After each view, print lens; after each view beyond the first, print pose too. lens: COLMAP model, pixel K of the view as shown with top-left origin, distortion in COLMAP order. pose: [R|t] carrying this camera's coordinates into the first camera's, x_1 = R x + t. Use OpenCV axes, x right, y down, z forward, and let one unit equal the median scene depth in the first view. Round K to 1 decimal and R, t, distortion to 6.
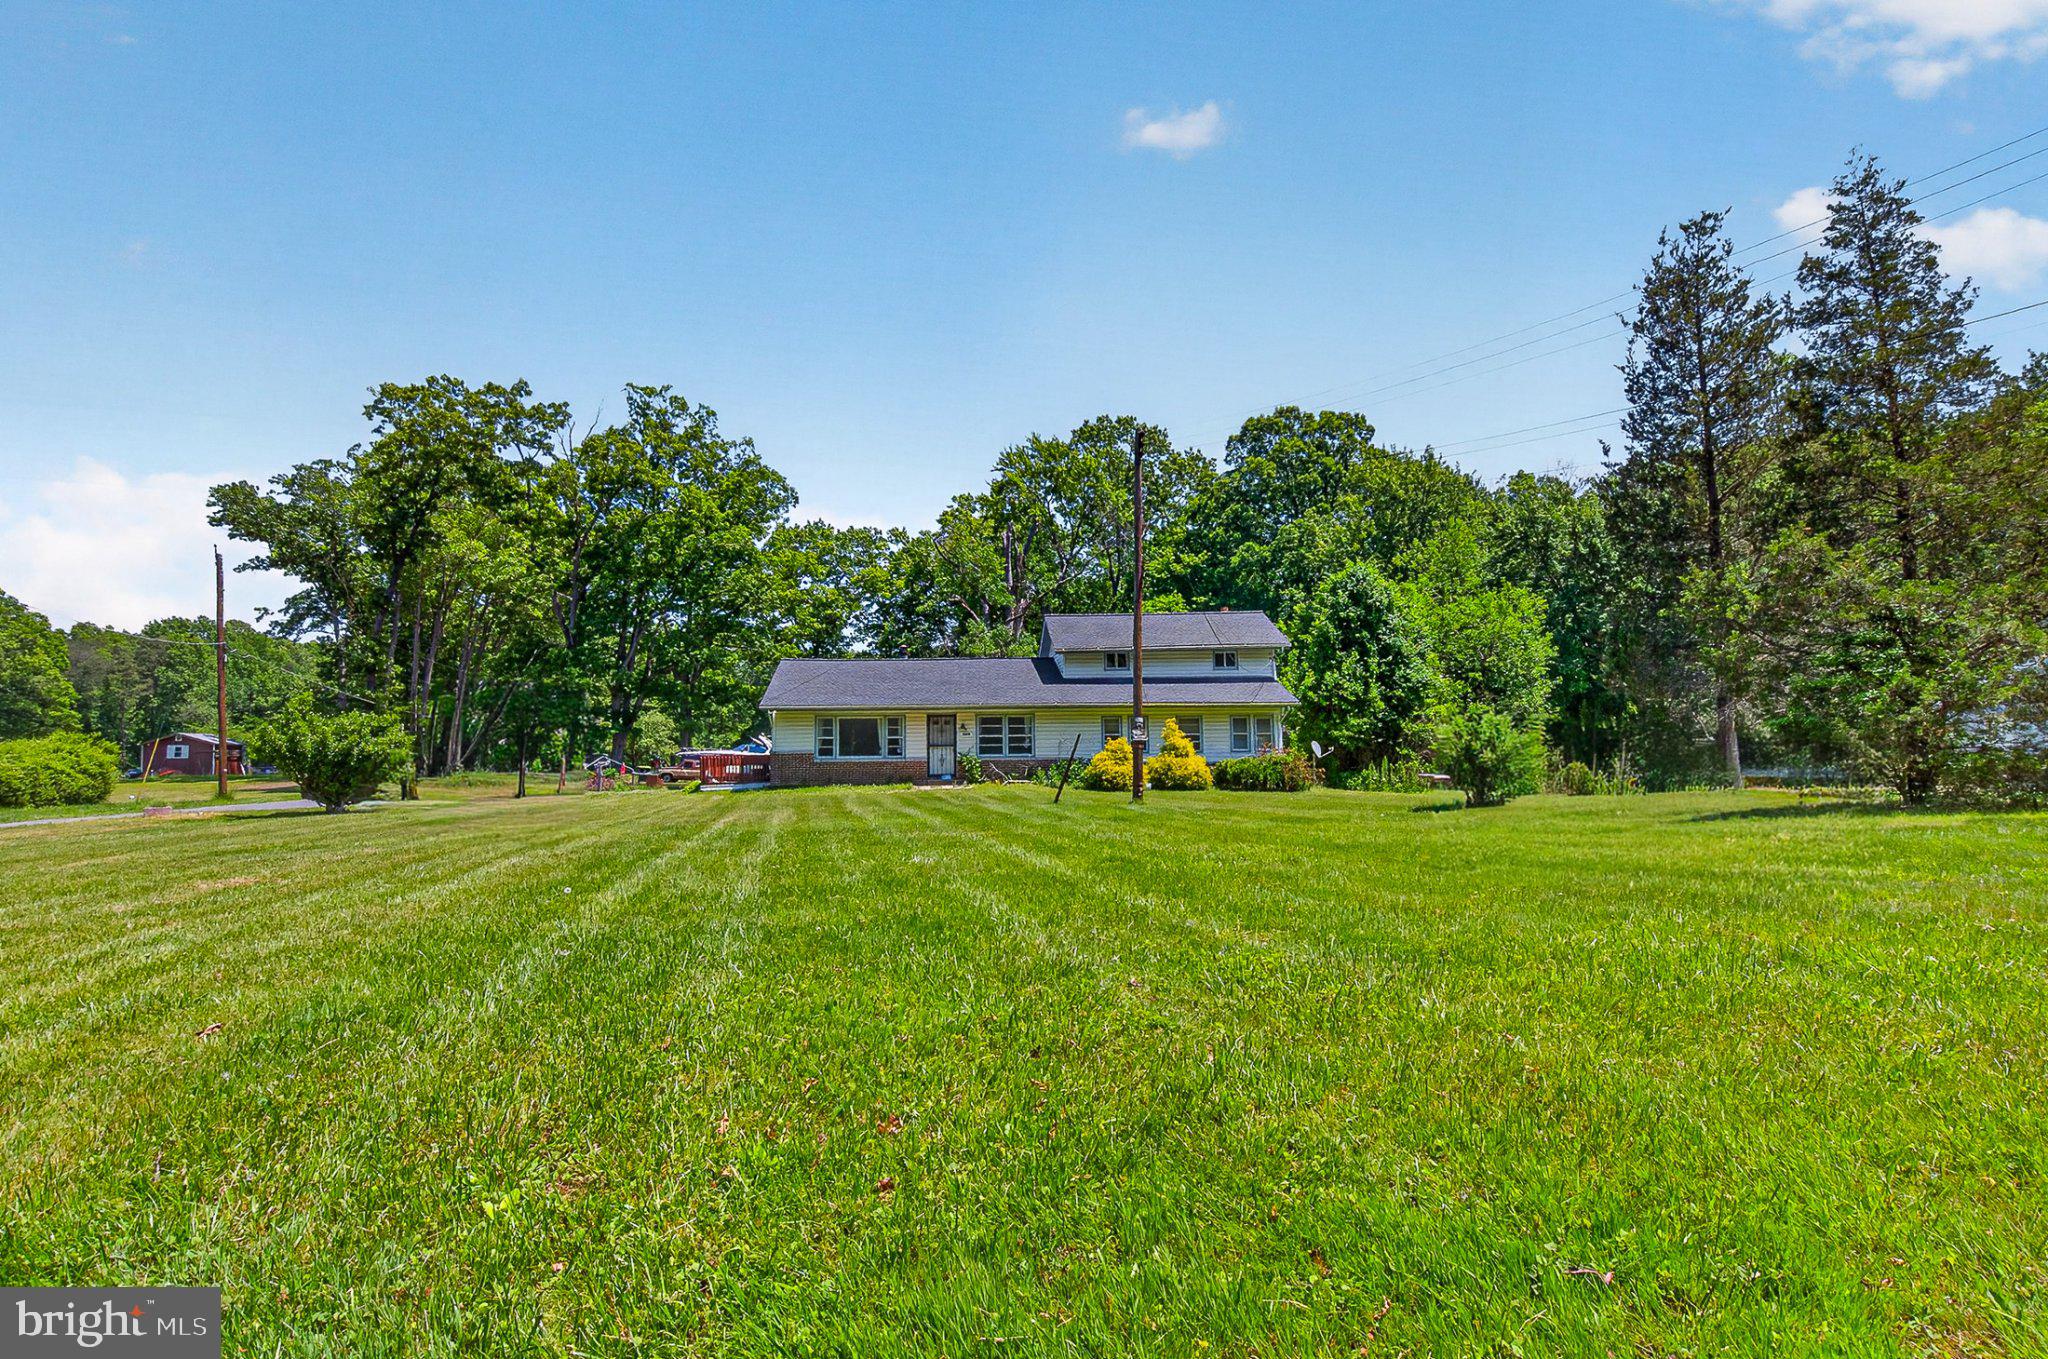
lens RADIAL K [[1132.5, 0, 1021.6], [0, 1132.5, 671.2], [0, 0, 1]] dist [0.011384, -0.004907]
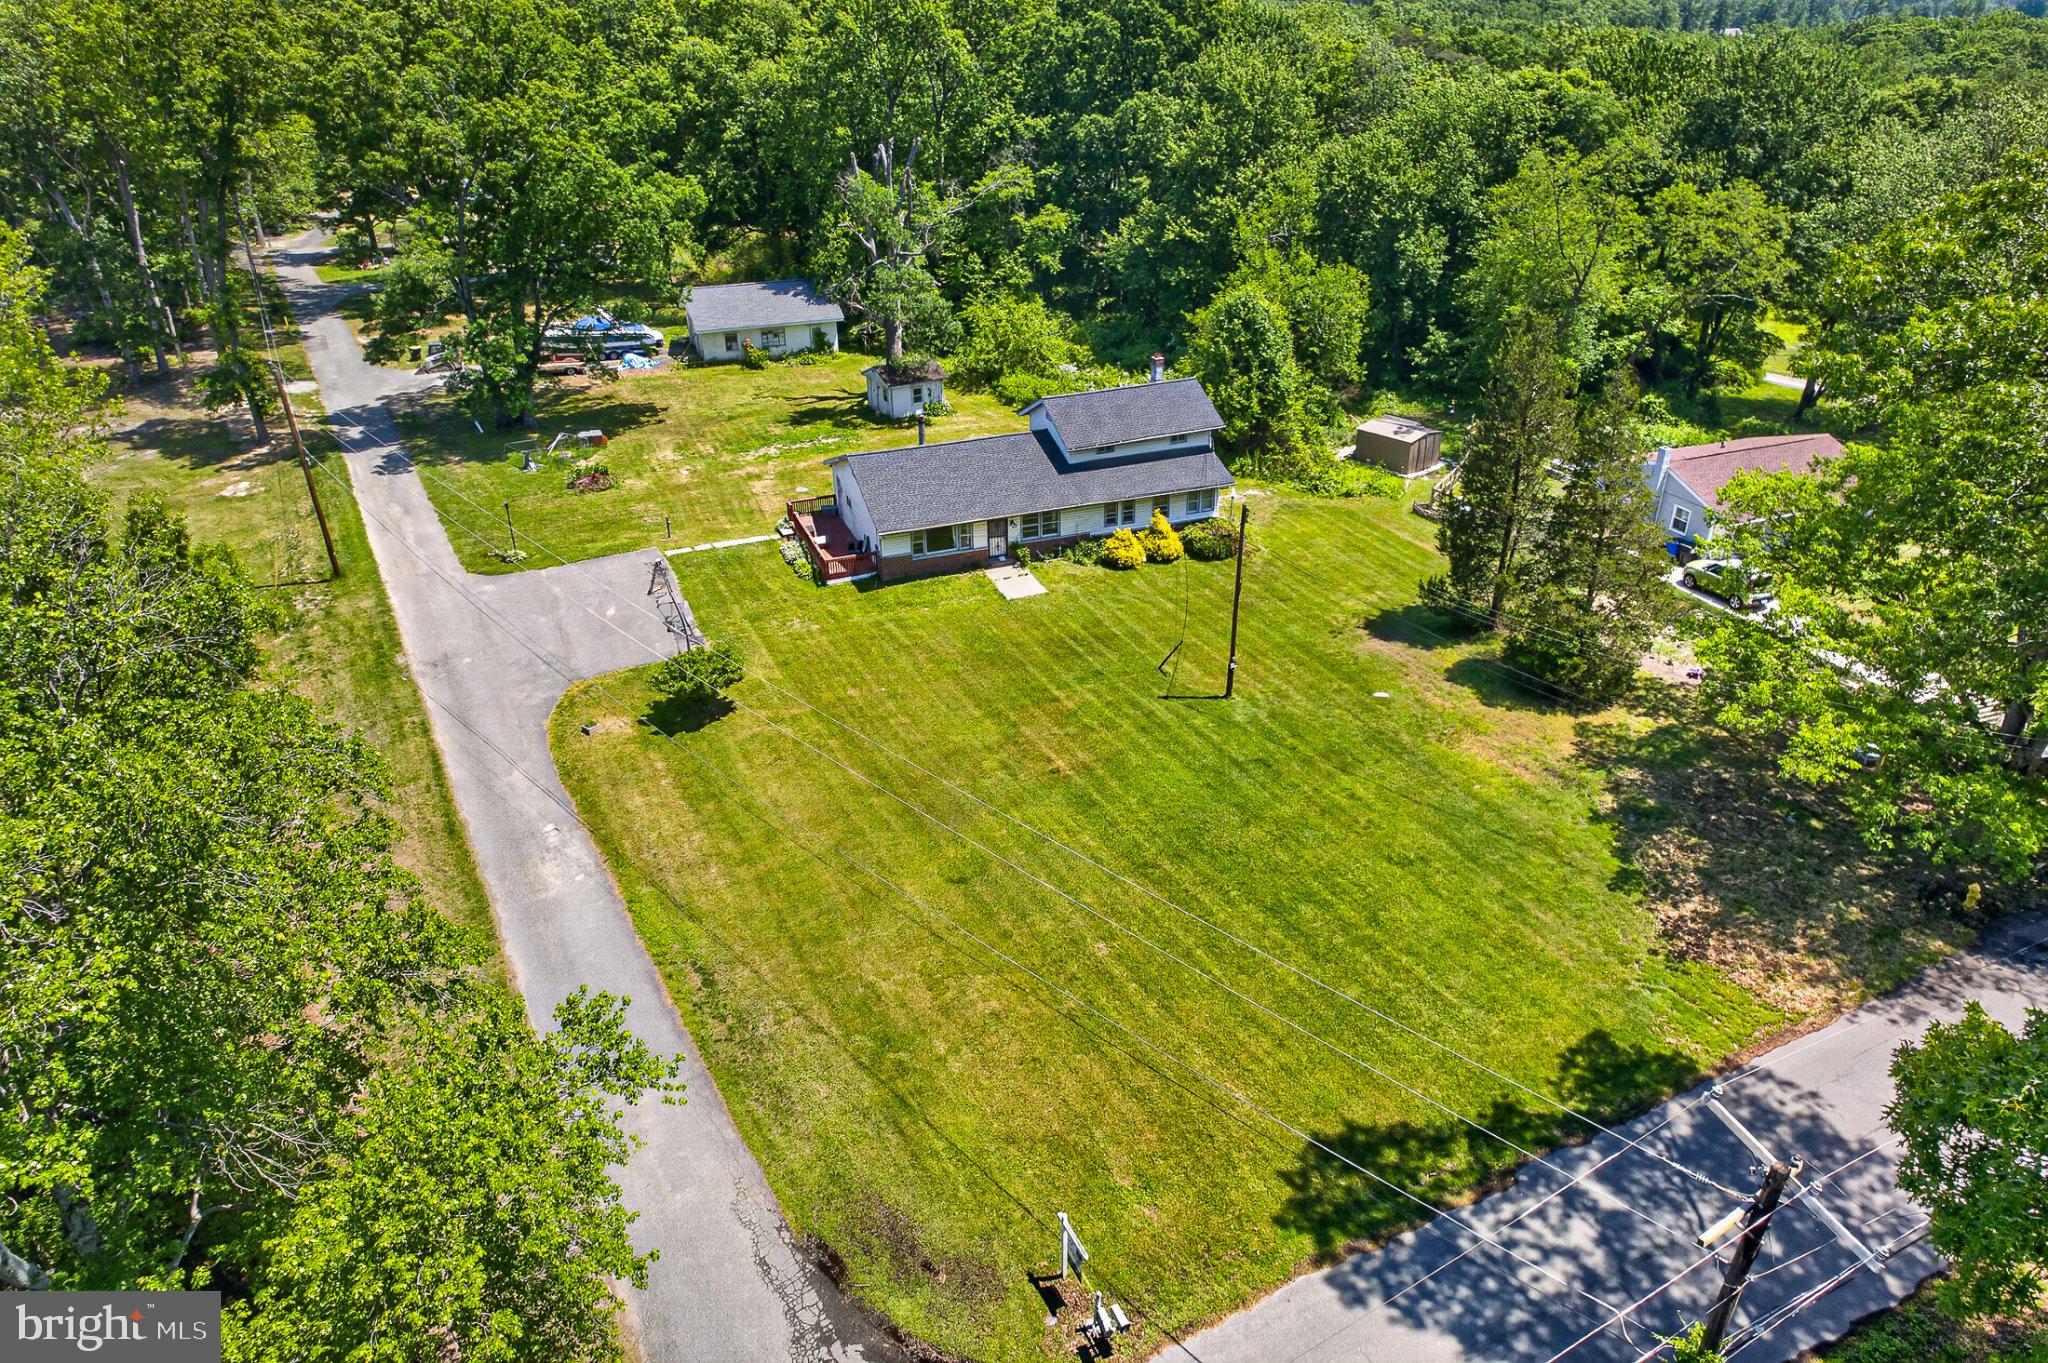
lens RADIAL K [[1304.5, 0, 1013.3], [0, 1304.5, 685.6], [0, 0, 1]] dist [-0.061451, 0.040907]
pose [[0.959405, -0.136104, 0.247017, -0.377145], [-0.019682, 0.841404, 0.540048, -0.515201], [-0.281344, -0.522987, 0.804568, -0.309567]]
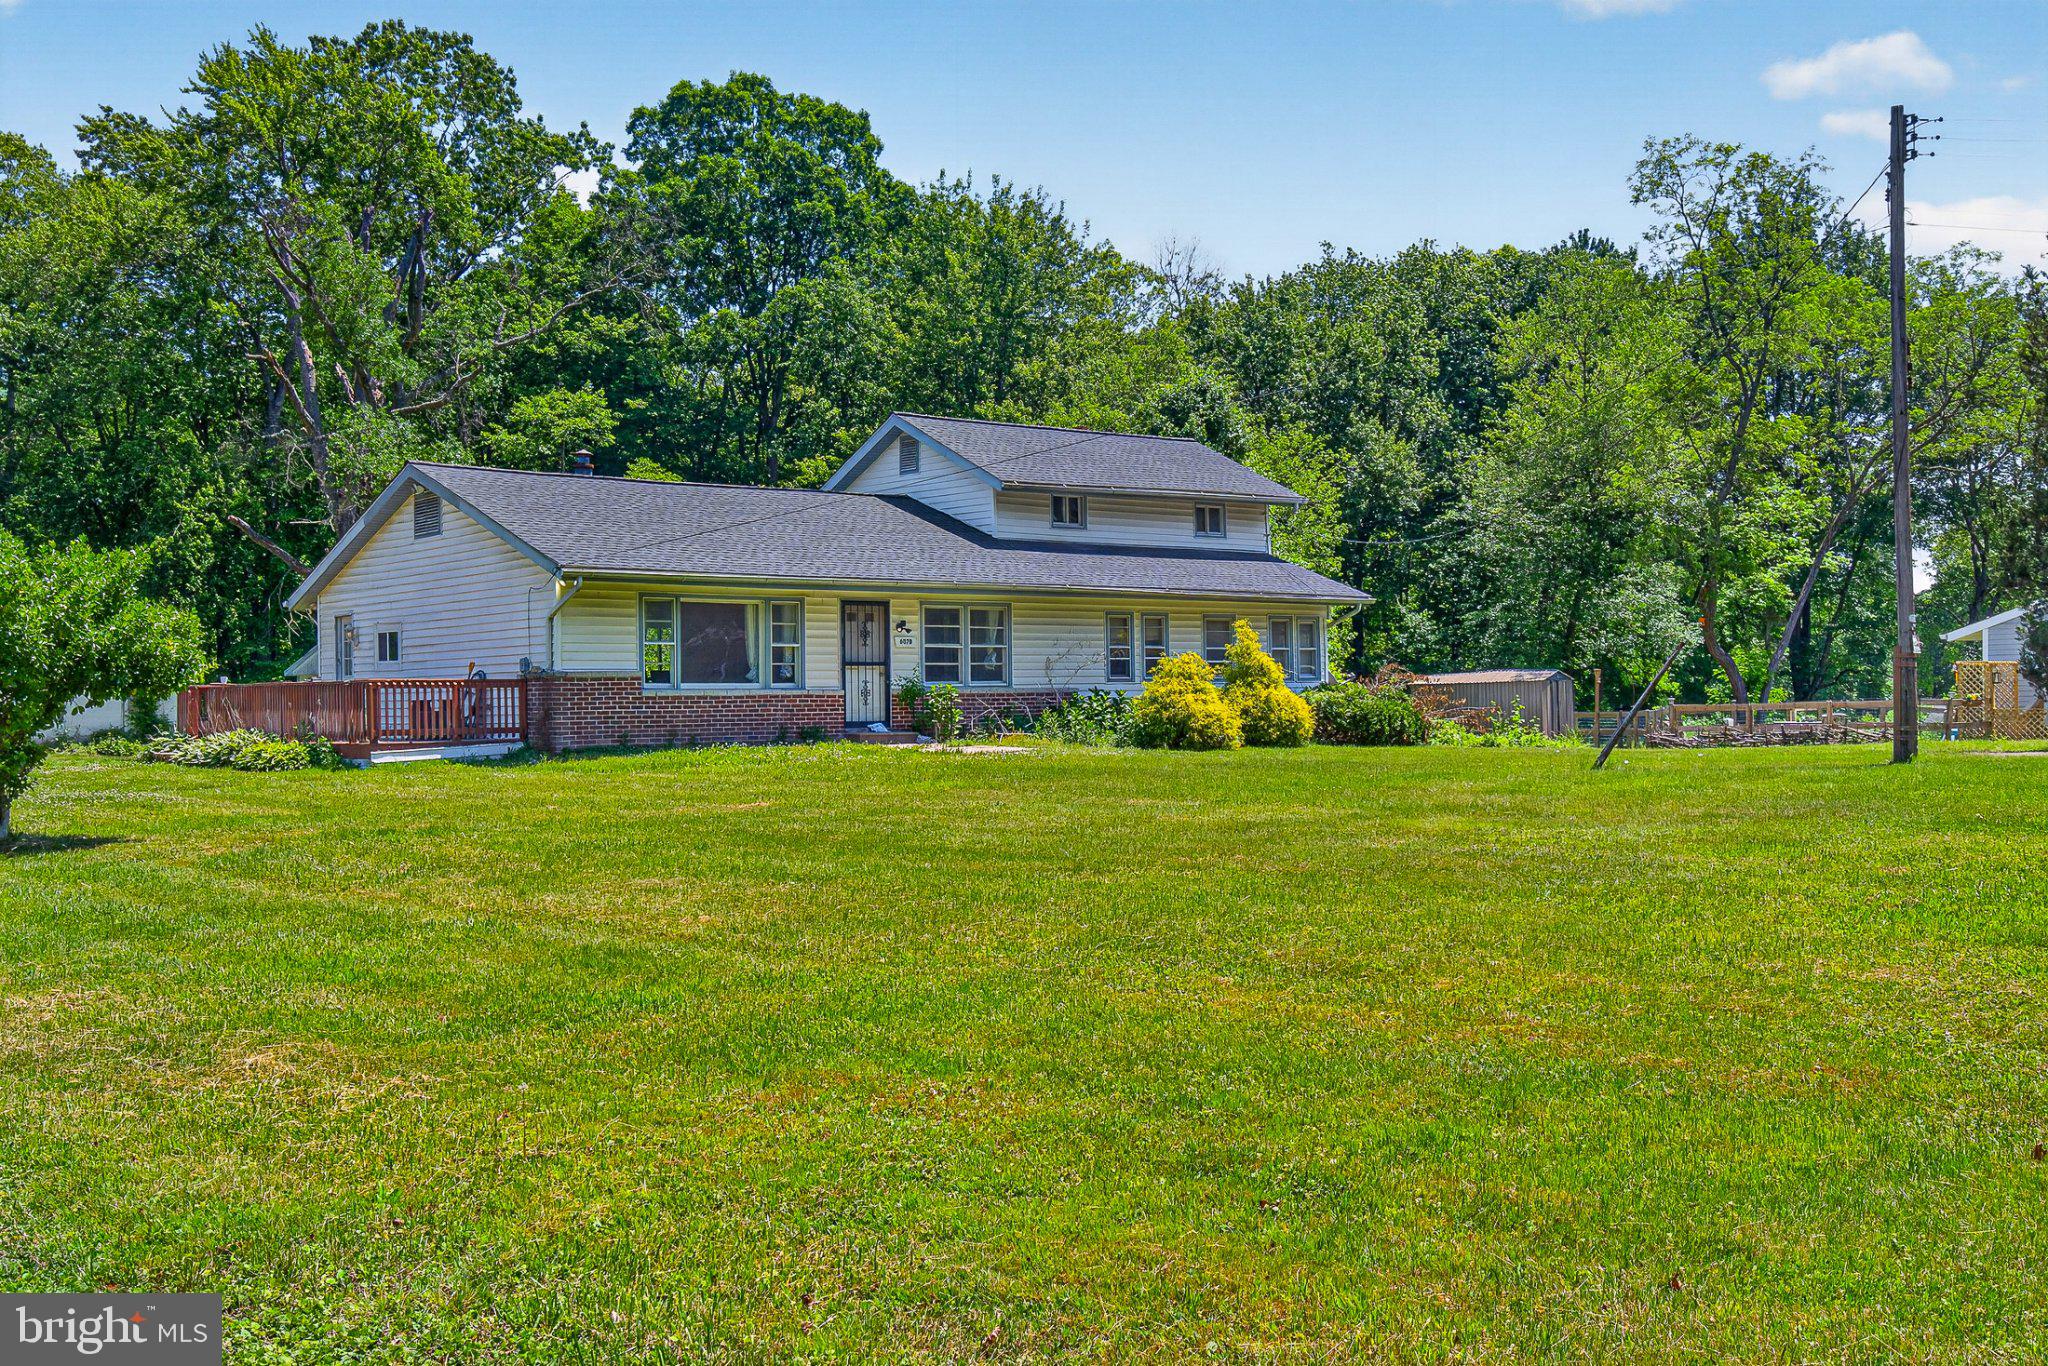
lens RADIAL K [[1923.4, 0, 1021.3], [0, 1923.4, 682.4], [0, 0, 1]] dist [-0.005915, 0.000000]
pose [[0.802733, 0.005492, 0.596313, -0.409439], [-0.046447, 0.997496, 0.053339, 0.021002], [-0.594526, -0.070514, 0.800978, 0.233928]]
